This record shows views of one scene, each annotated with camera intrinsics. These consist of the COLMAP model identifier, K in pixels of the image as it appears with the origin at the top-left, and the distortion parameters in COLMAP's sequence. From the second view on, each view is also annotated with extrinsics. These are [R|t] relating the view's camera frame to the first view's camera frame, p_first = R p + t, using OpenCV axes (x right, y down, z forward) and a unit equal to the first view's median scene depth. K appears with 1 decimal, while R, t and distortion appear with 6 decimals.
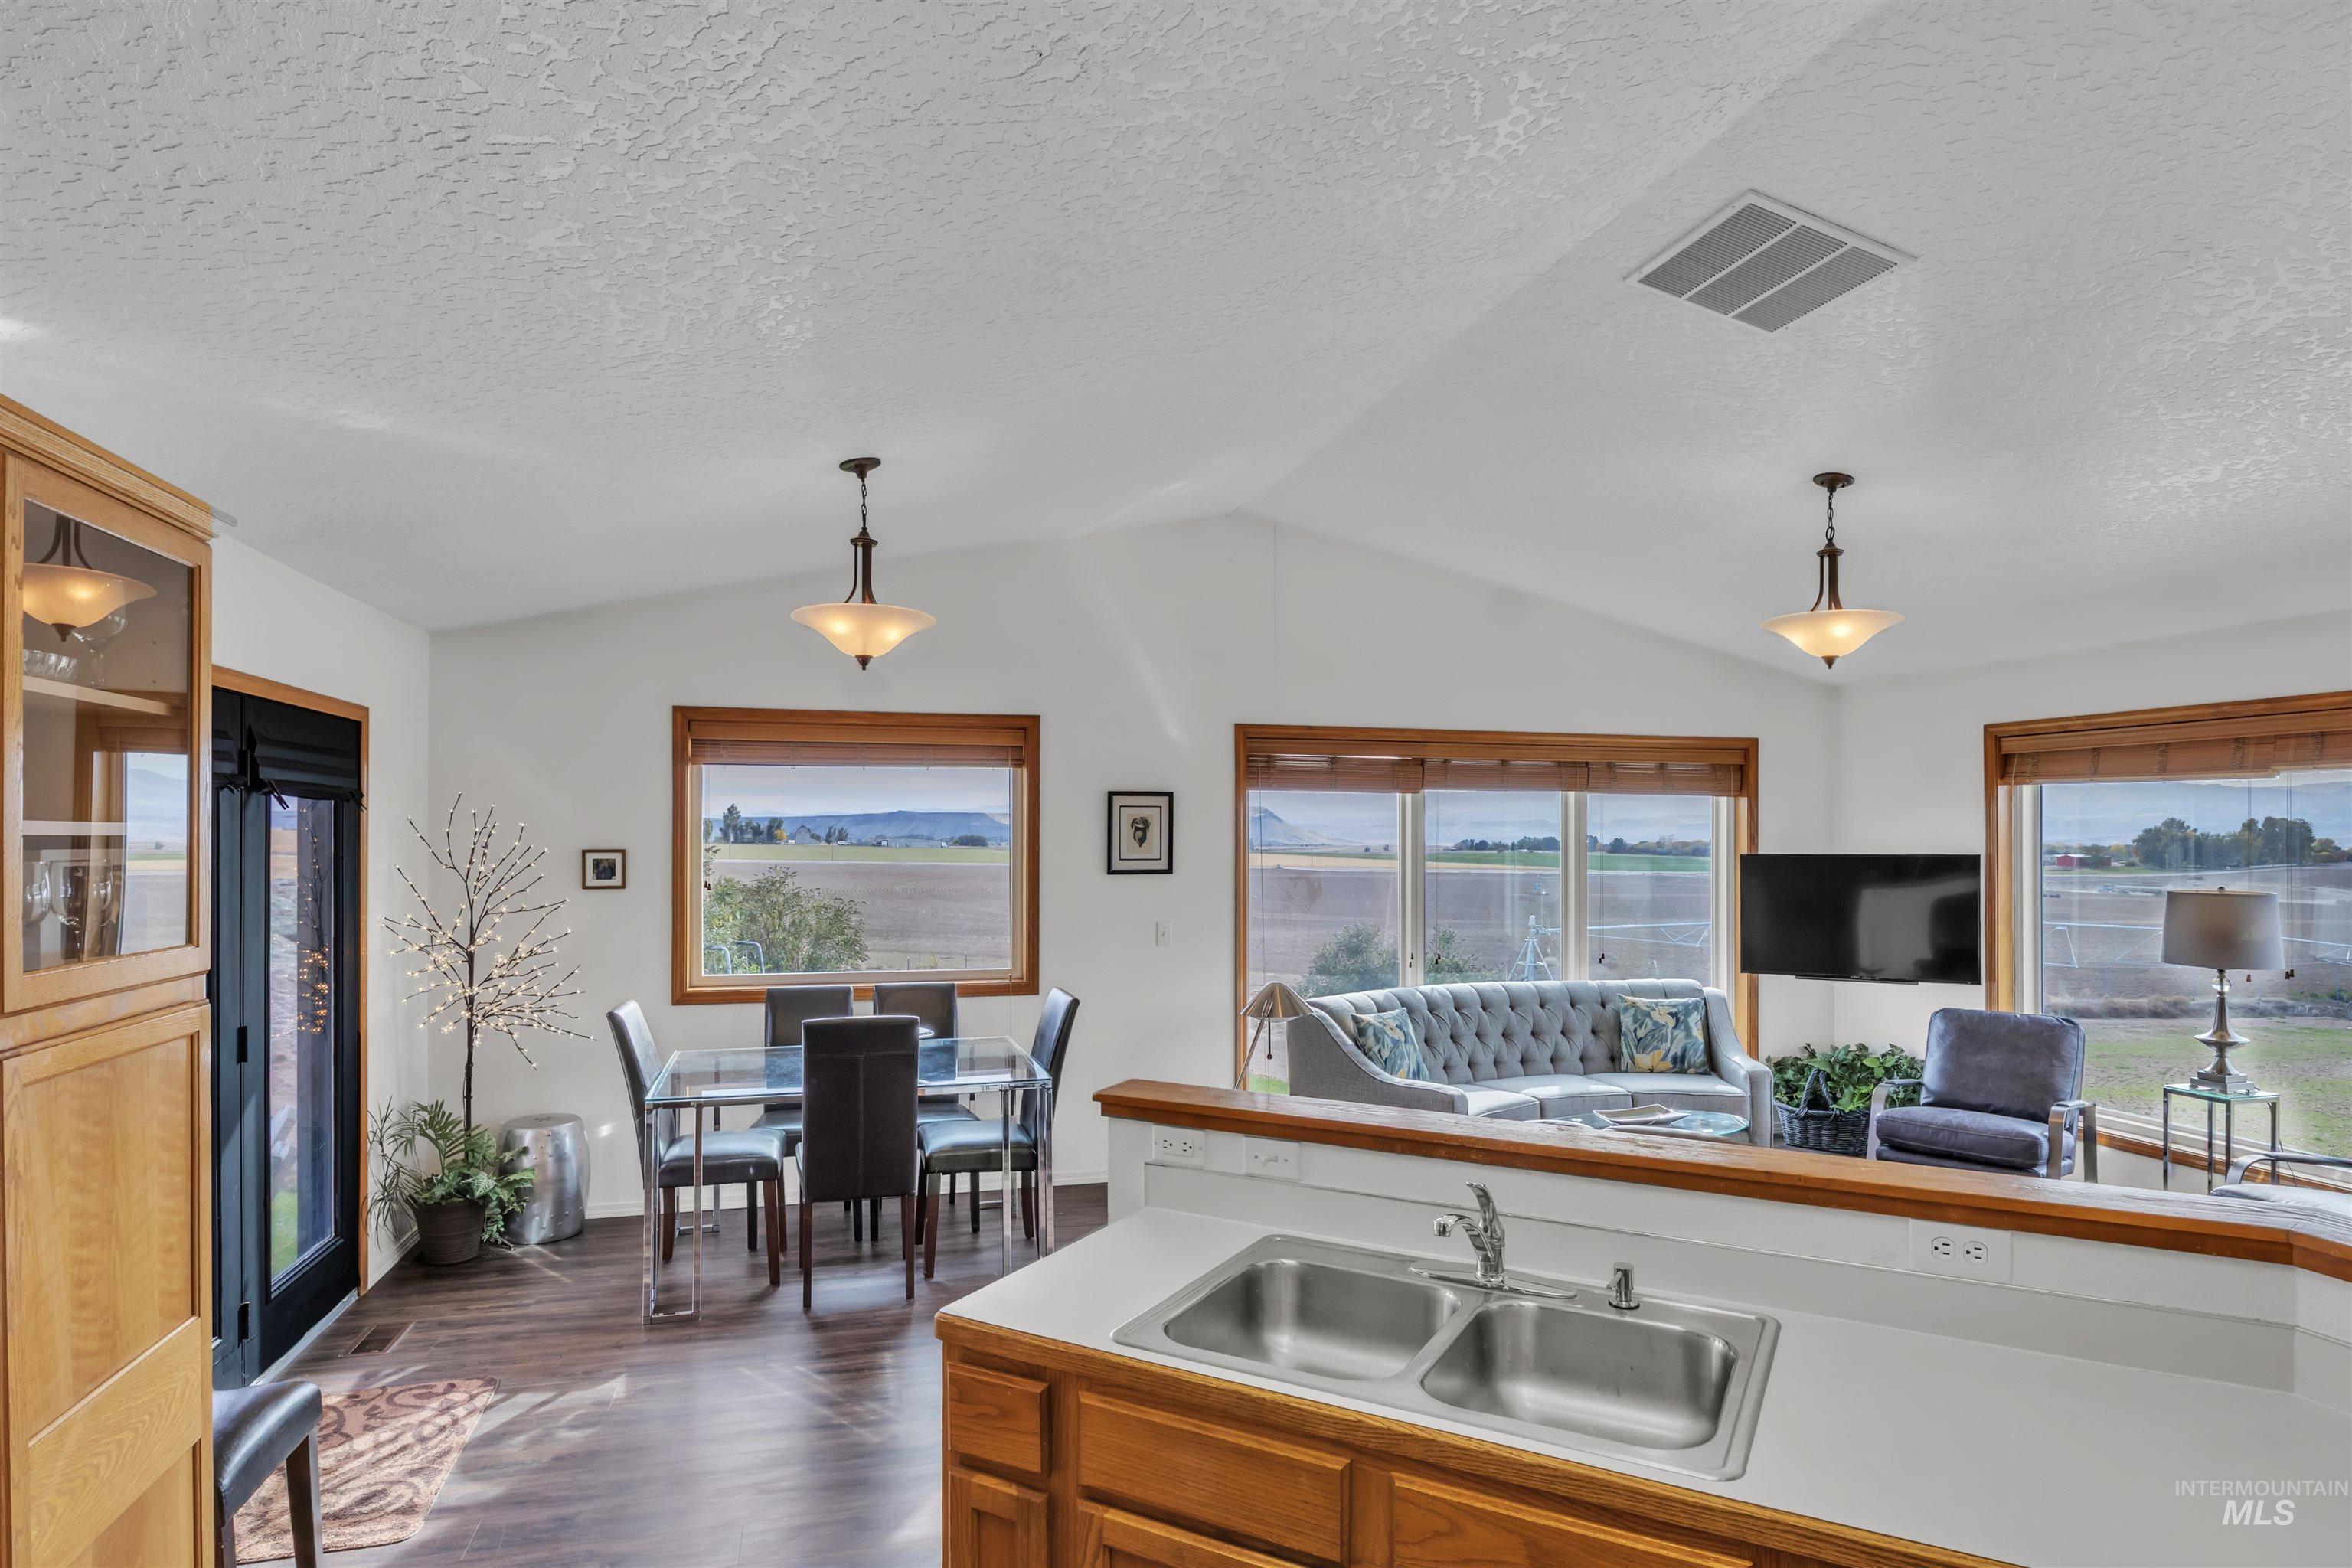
lens RADIAL K [[1286.5, 0, 1176.8], [0, 1286.5, 838.7], [0, 0, 1]] dist [-0.003591, -0.000469]
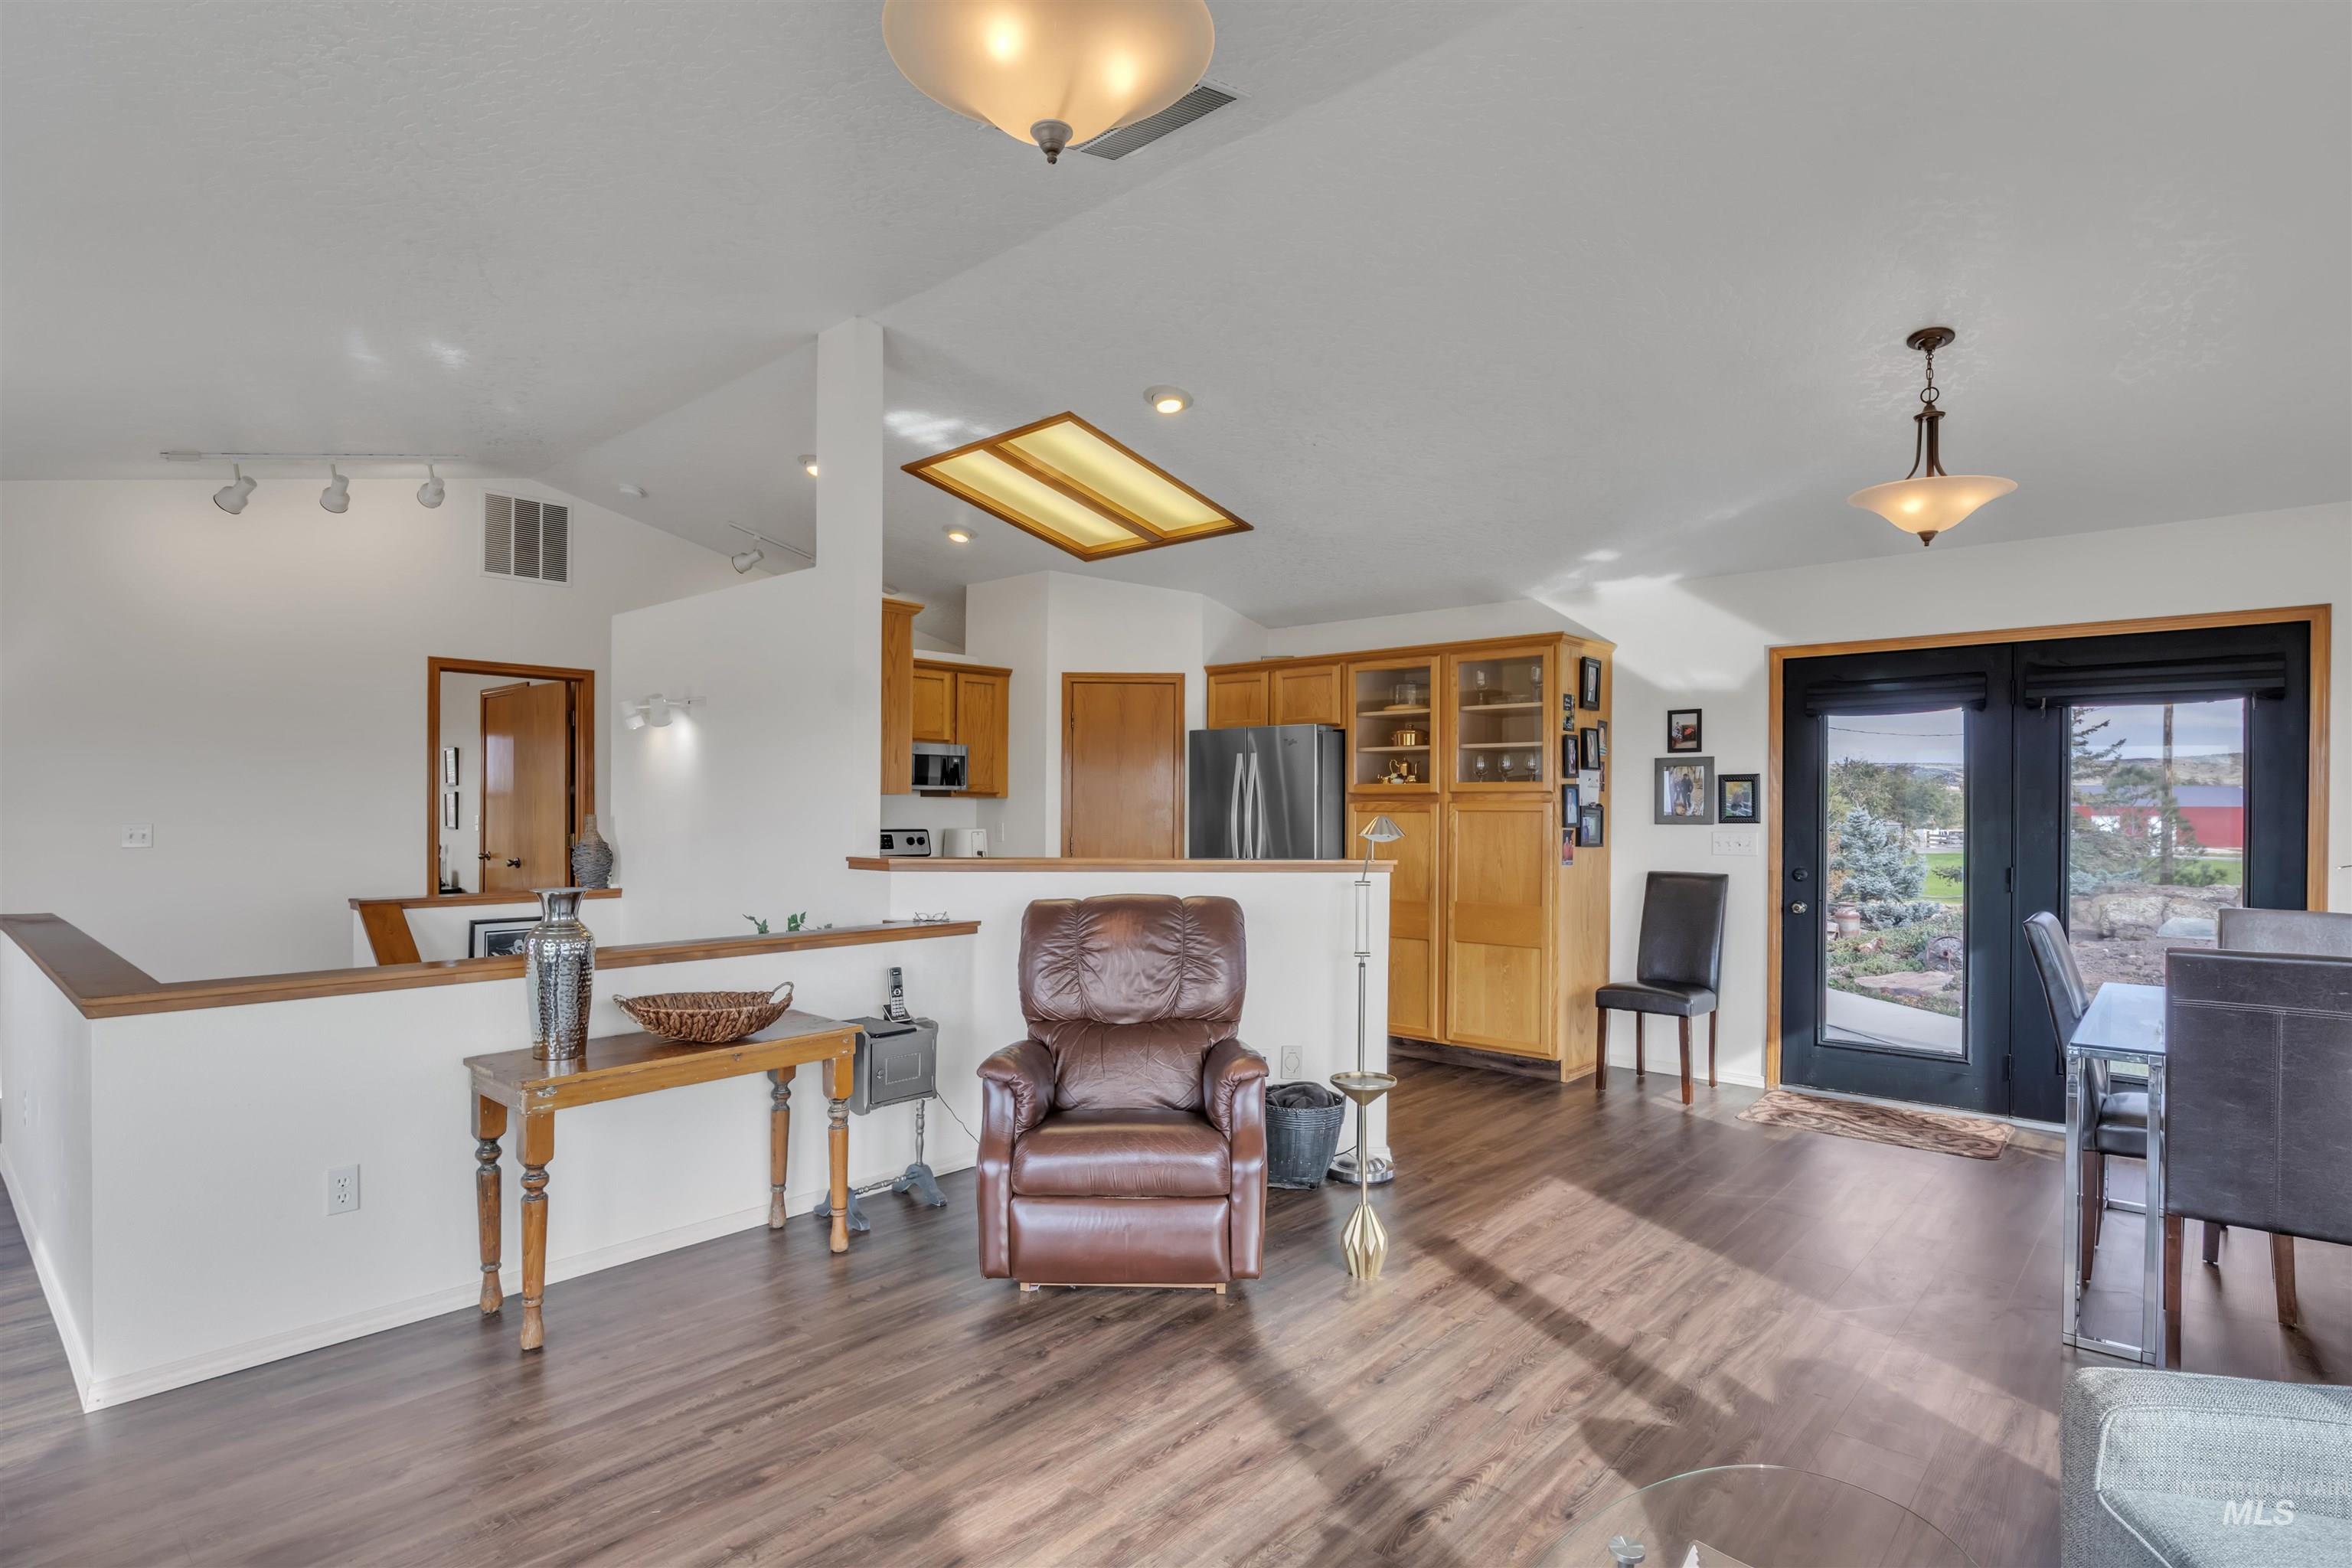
lens RADIAL K [[1196.1, 0, 1165.9], [0, 1196.1, 812.6], [0, 0, 1]] dist [-0.002119, -0.000262]
pose [[-0.843855, -0.002586, -0.536564, 0.490298], [-0.006521, 0.999964, 0.005435, 0.048044], [0.536531, 0.008085, -0.843842, 0.962249]]
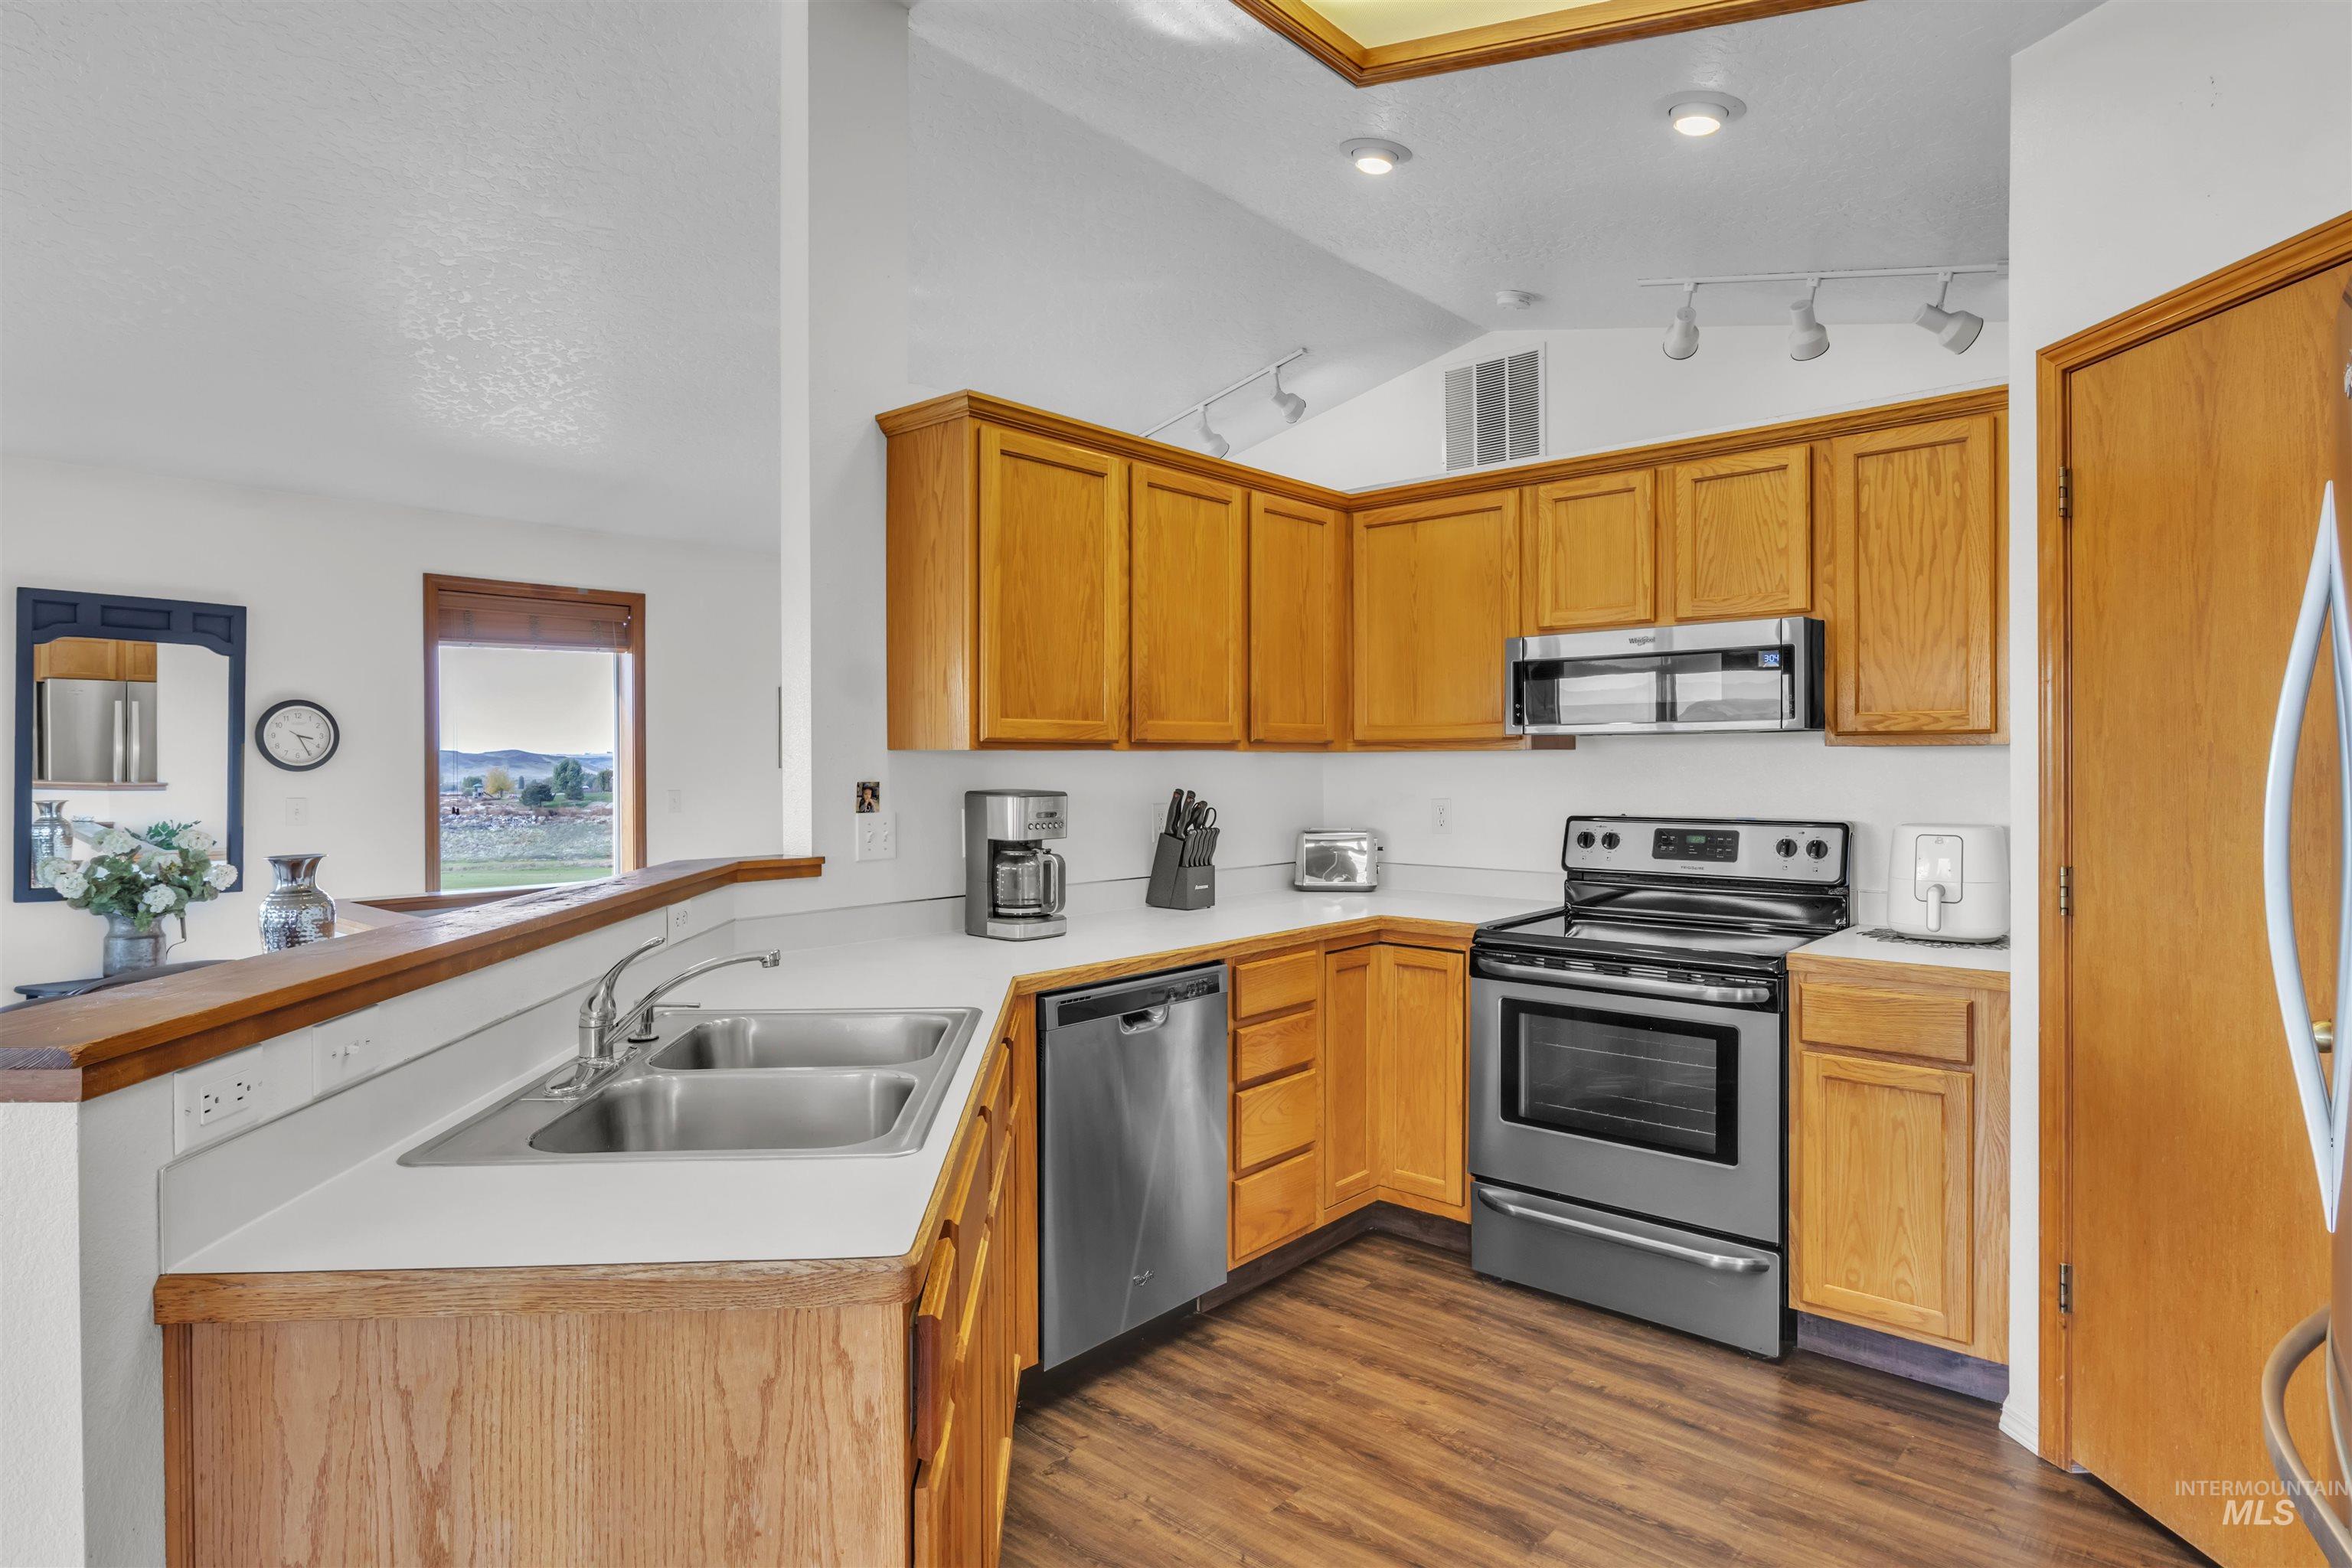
lens RADIAL K [[1294.2, 0, 1173.3], [0, 1294.2, 775.4], [0, 0, 1]] dist [-0.004668, -0.001936]
pose [[-0.536531, -0.003537, 0.843873, -0.232007], [0.004633, 0.999964, 0.007137, 0.047771], [-0.843868, 0.007739, -0.536495, 0.376959]]
